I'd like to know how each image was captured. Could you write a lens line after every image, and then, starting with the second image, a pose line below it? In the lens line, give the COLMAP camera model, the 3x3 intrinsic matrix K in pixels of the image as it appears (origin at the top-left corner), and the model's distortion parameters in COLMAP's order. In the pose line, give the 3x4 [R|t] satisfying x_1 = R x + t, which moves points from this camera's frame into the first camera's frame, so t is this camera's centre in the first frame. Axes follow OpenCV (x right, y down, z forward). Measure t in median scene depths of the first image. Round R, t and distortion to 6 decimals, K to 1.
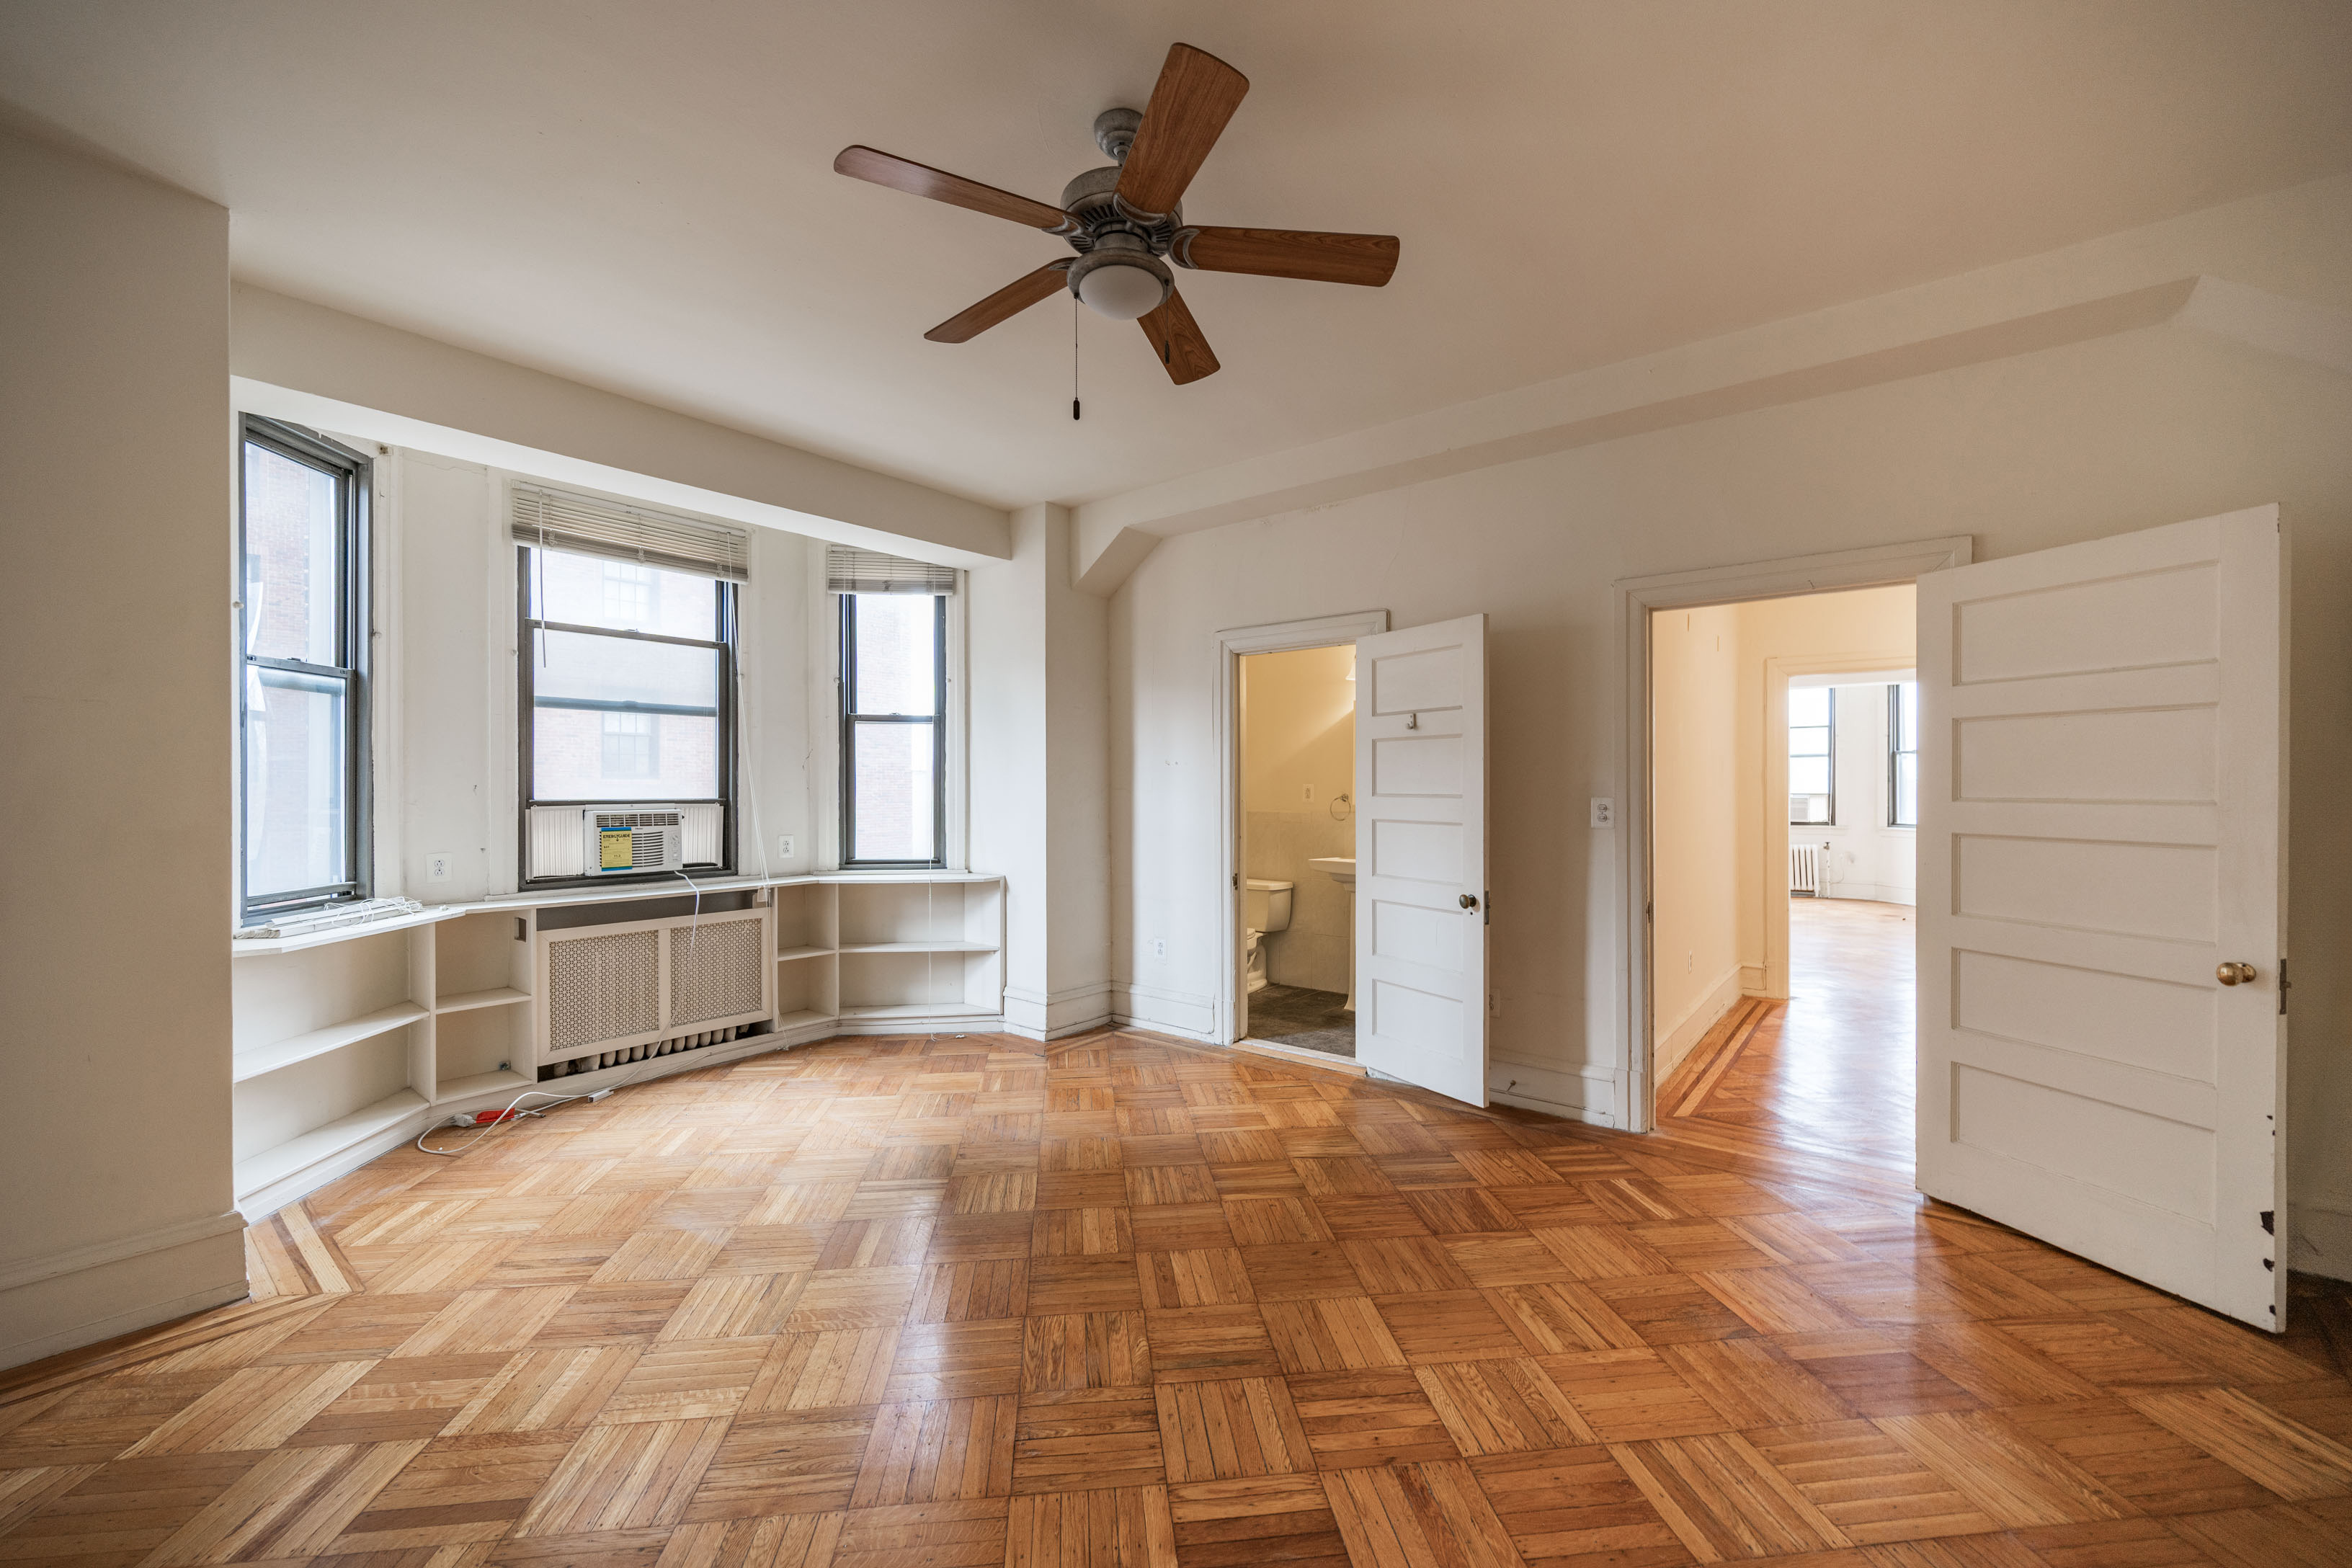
lens RADIAL K [[932.1, 0, 1182.4], [0, 932.1, 785.6], [0, 0, 1]] dist [0.000188, 0.000021]
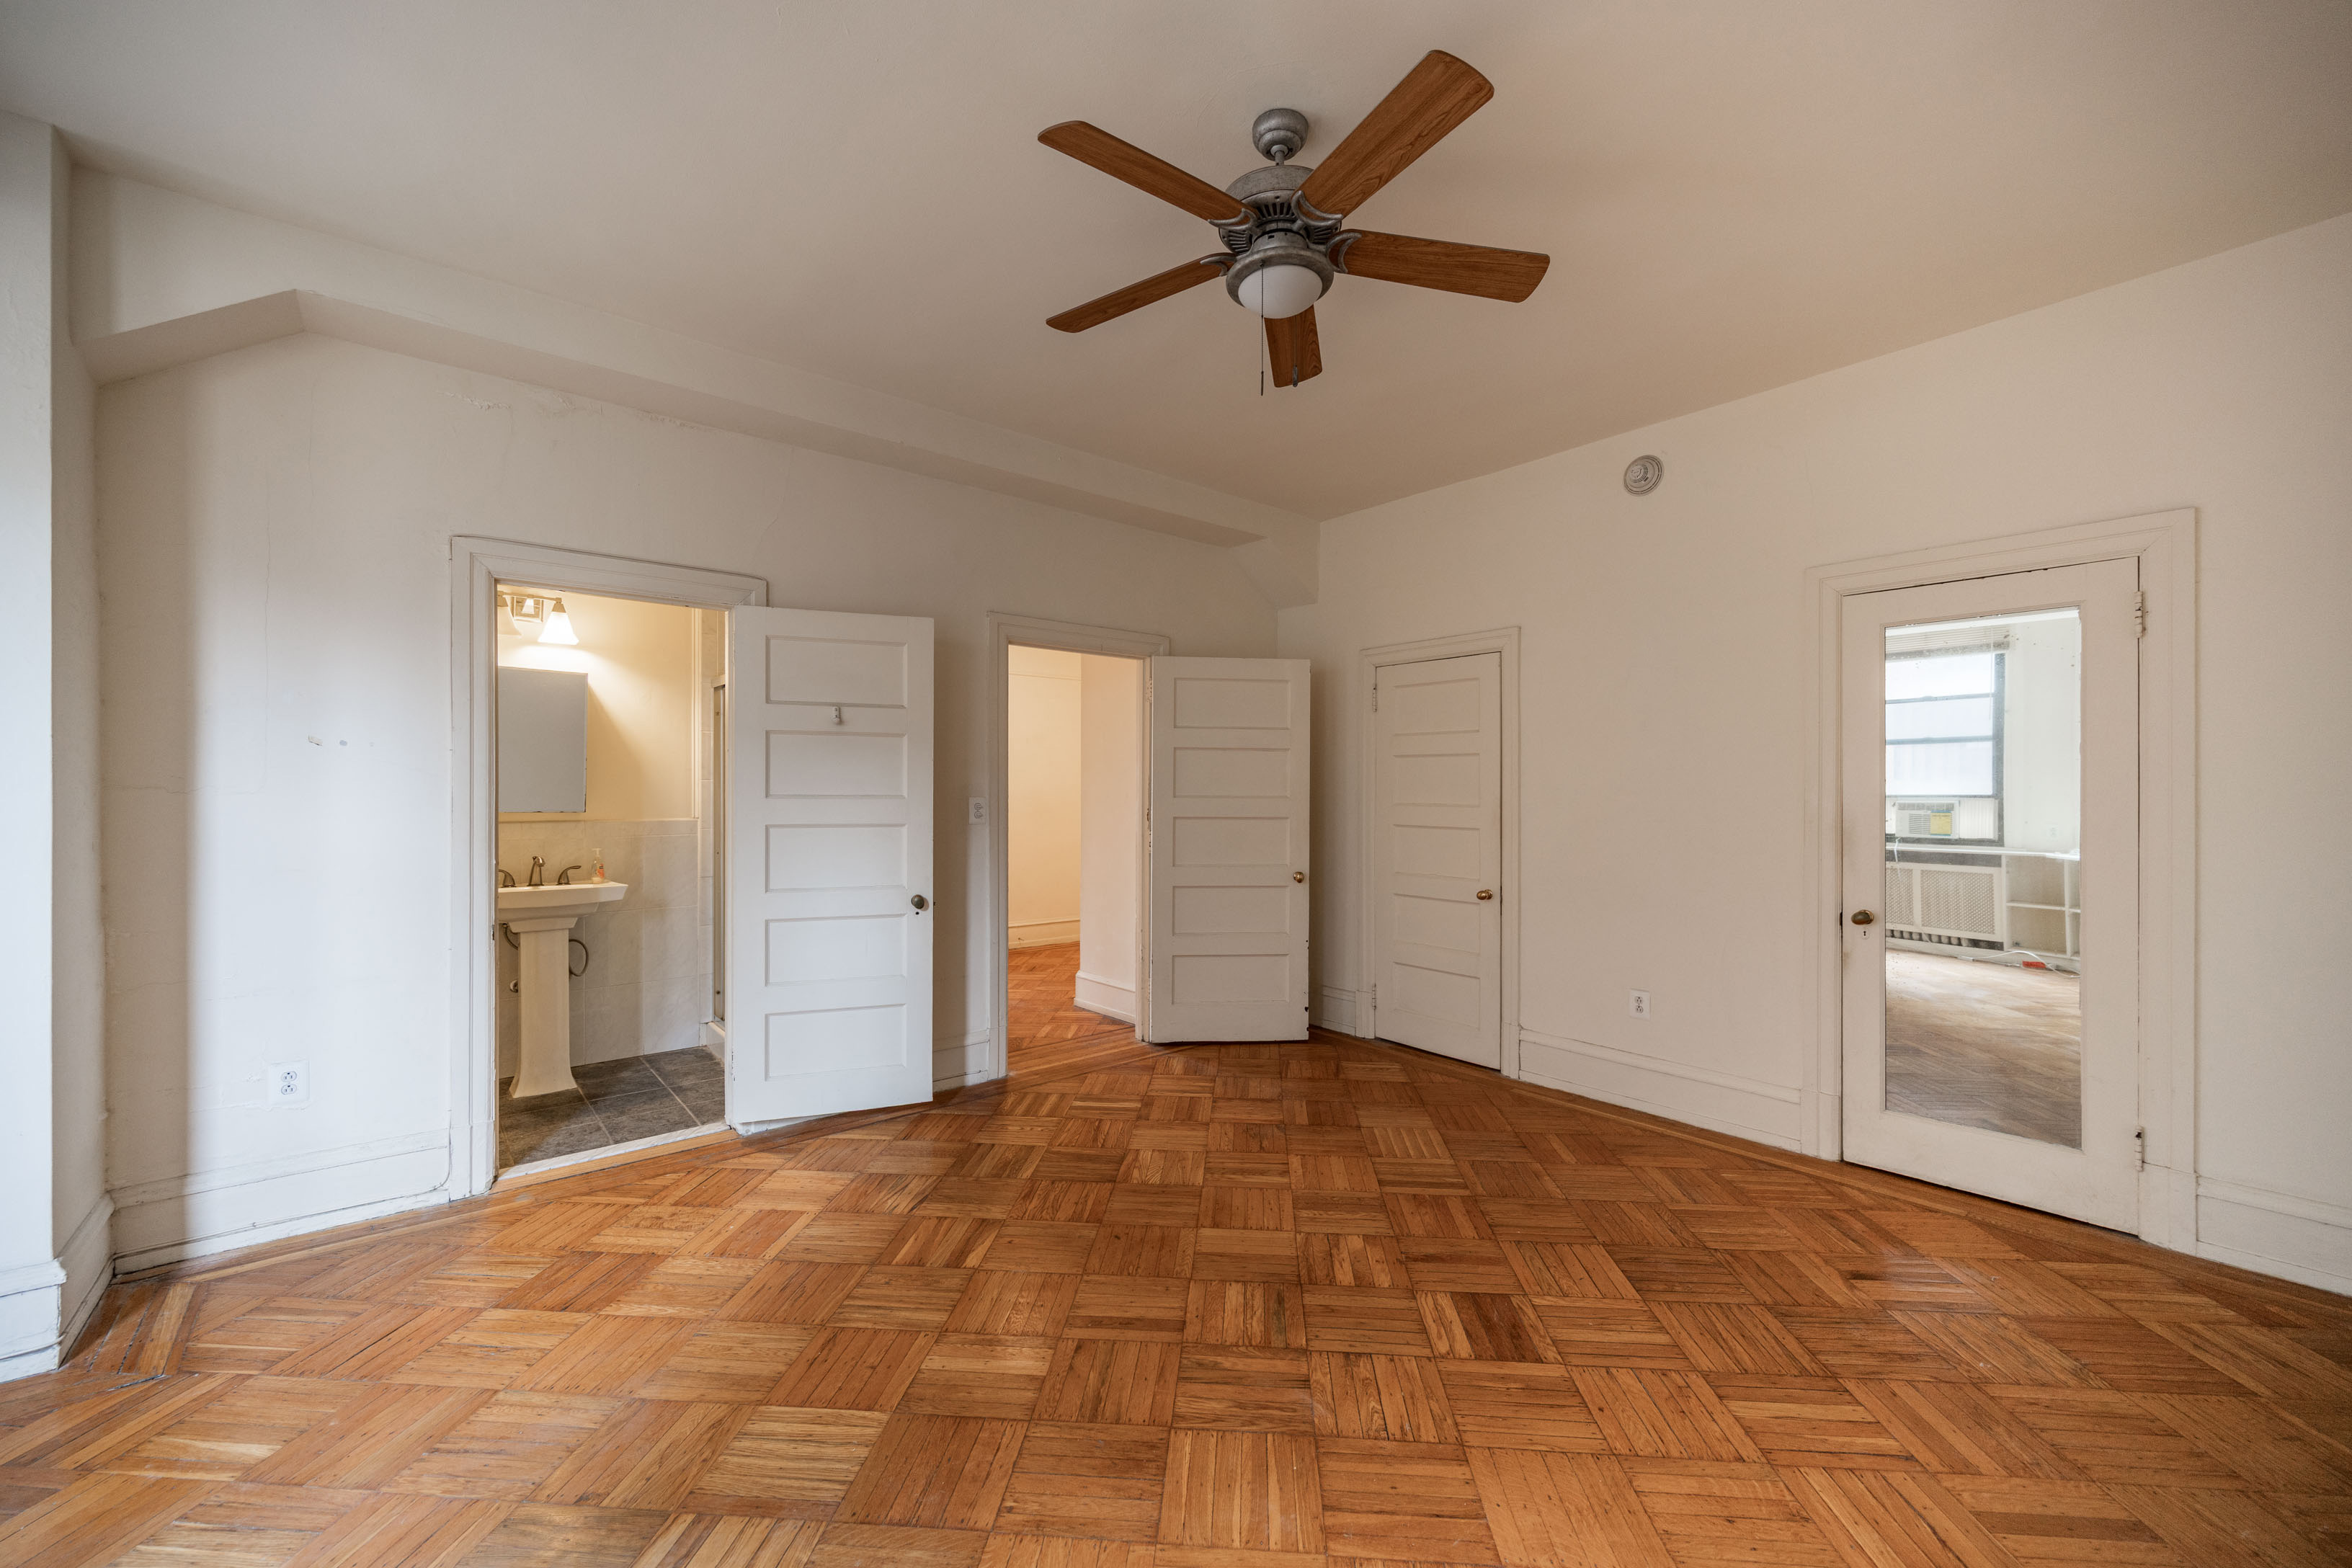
lens RADIAL K [[922.2, 0, 1179.3], [0, 922.2, 790.1], [0, 0, 1]] dist [-0.001432, -0.000255]
pose [[0.199179, 0.003596, 0.979957, -0.540889], [-0.002399, 0.999992, -0.003181, 0.005619], [-0.979960, -0.001718, 0.199186, 0.465656]]
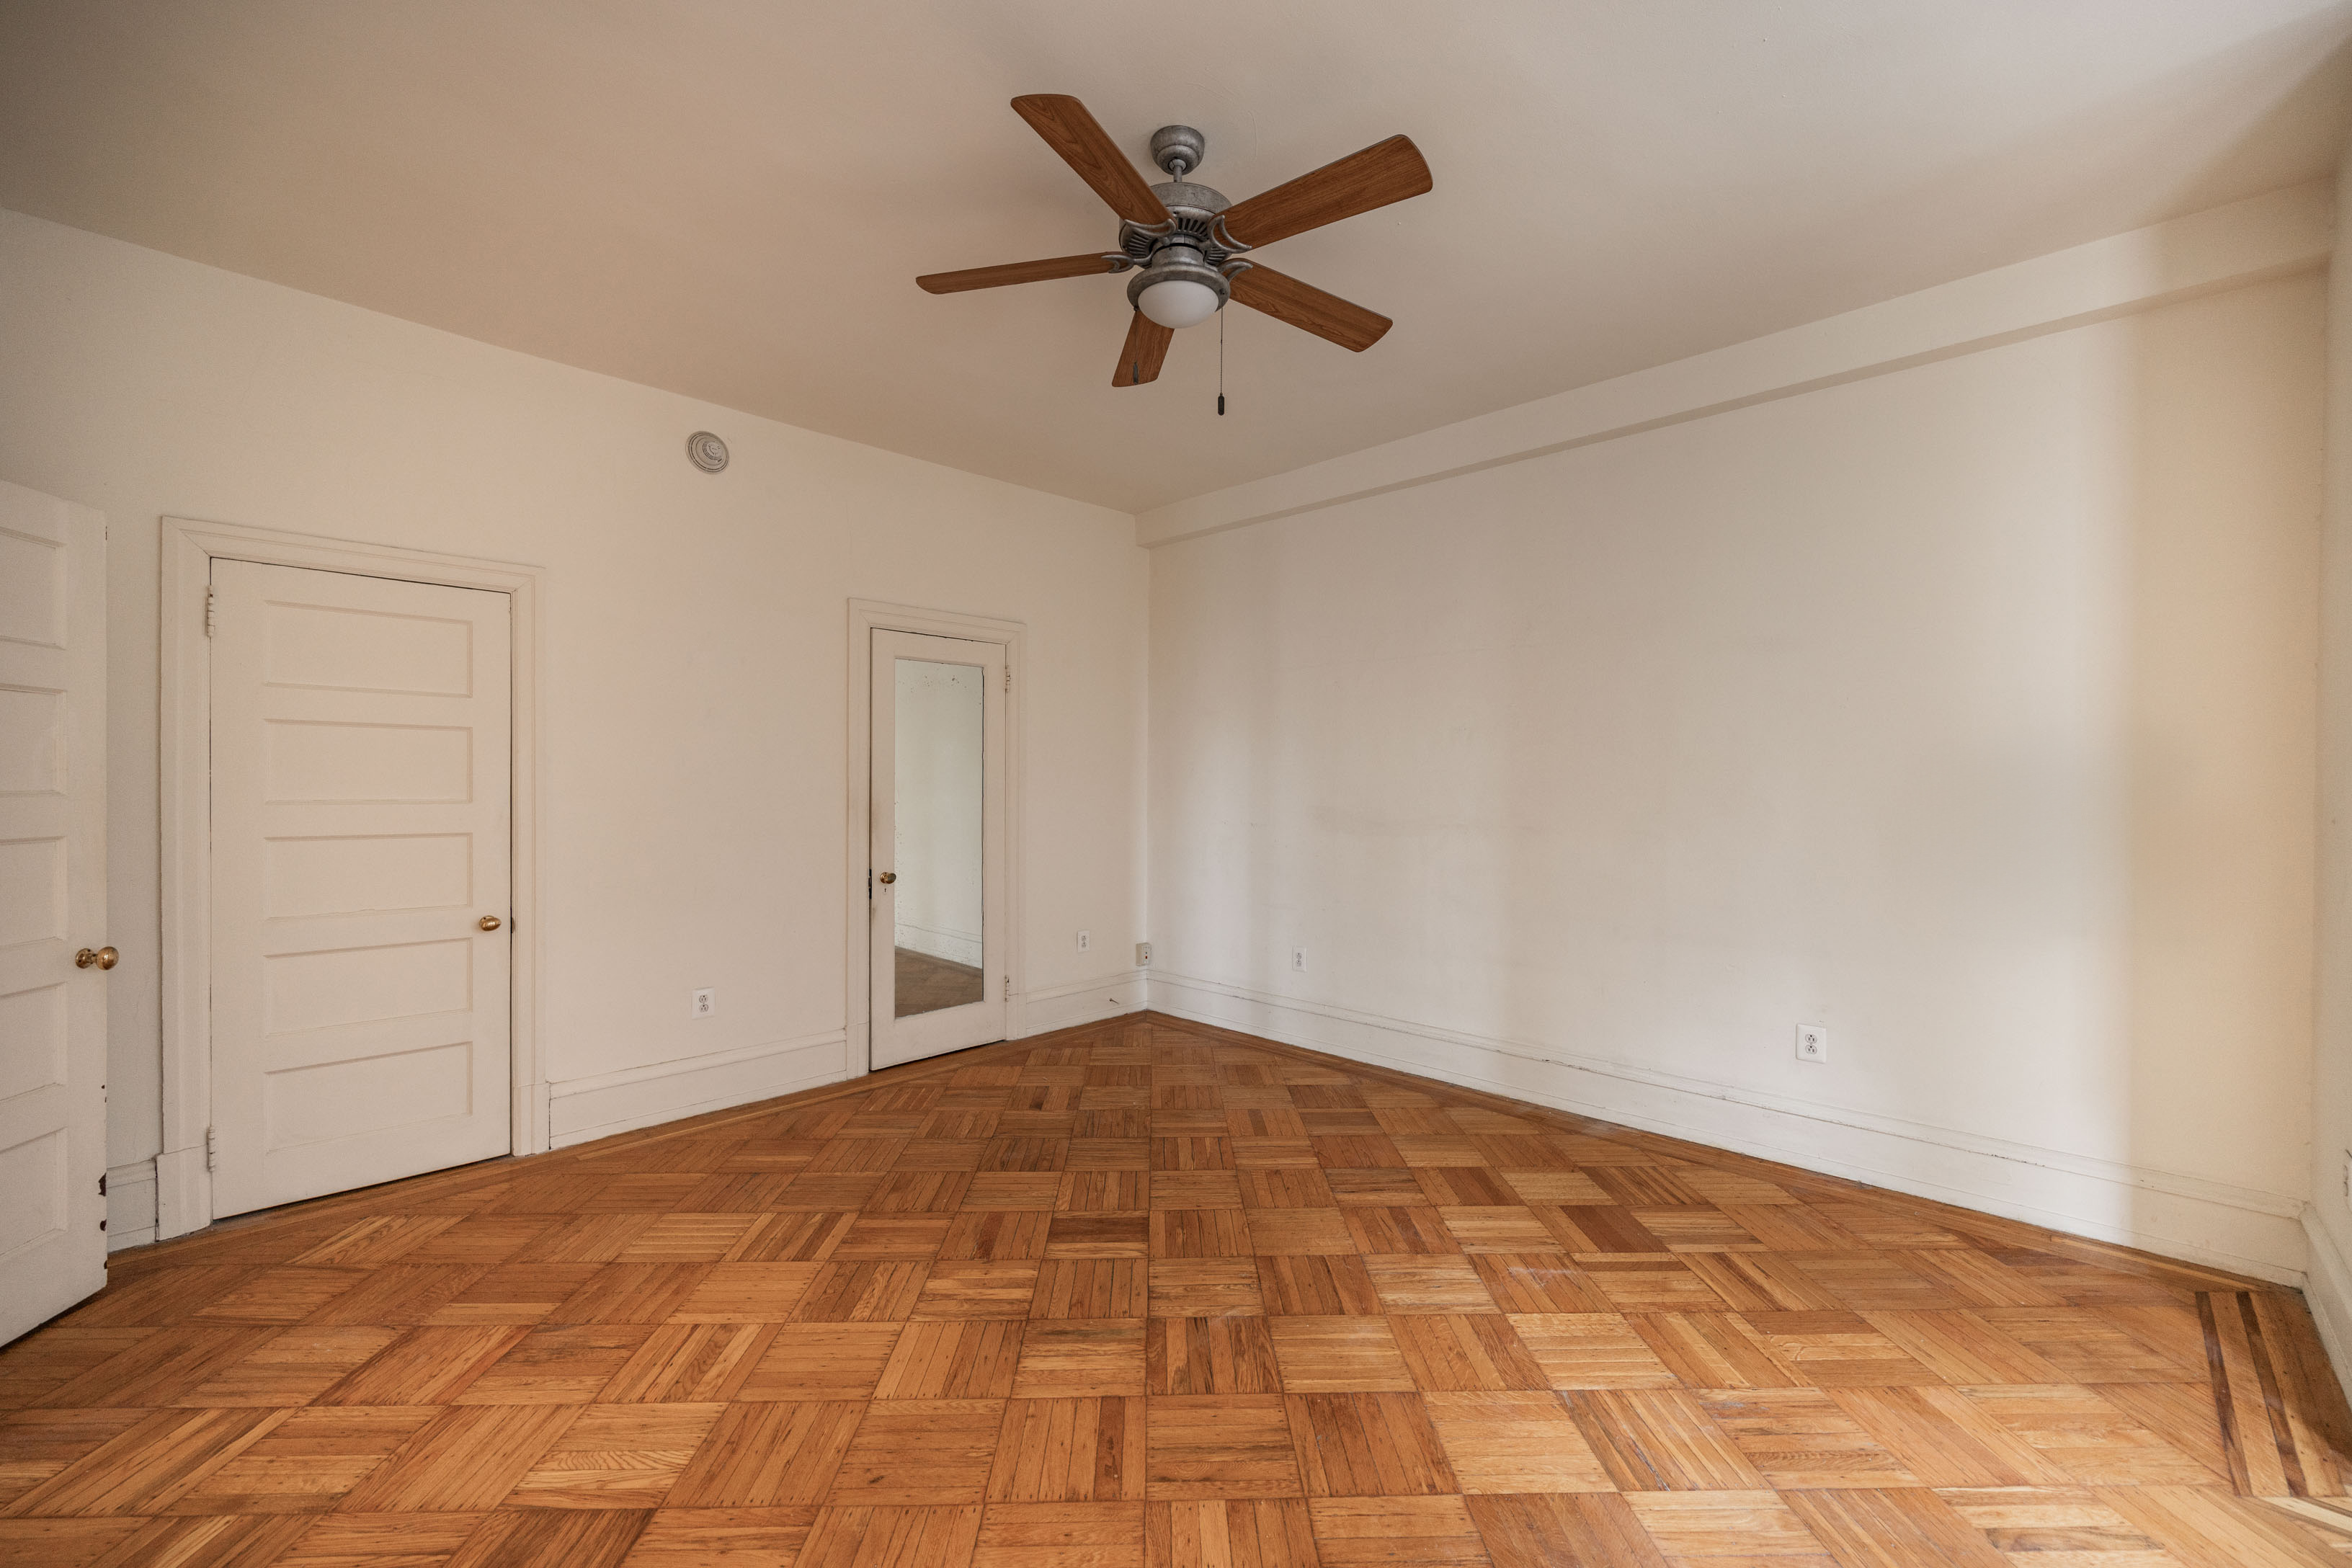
lens RADIAL K [[936.7, 0, 1175.2], [0, 936.7, 789.0], [0, 0, 1]] dist [-0.001341, -0.000036]
pose [[-0.995118, -0.003224, 0.098643, -0.085532], [-0.002406, 0.999962, 0.008414, 0.001378], [-0.098666, 0.008136, -0.995087, 1.046583]]
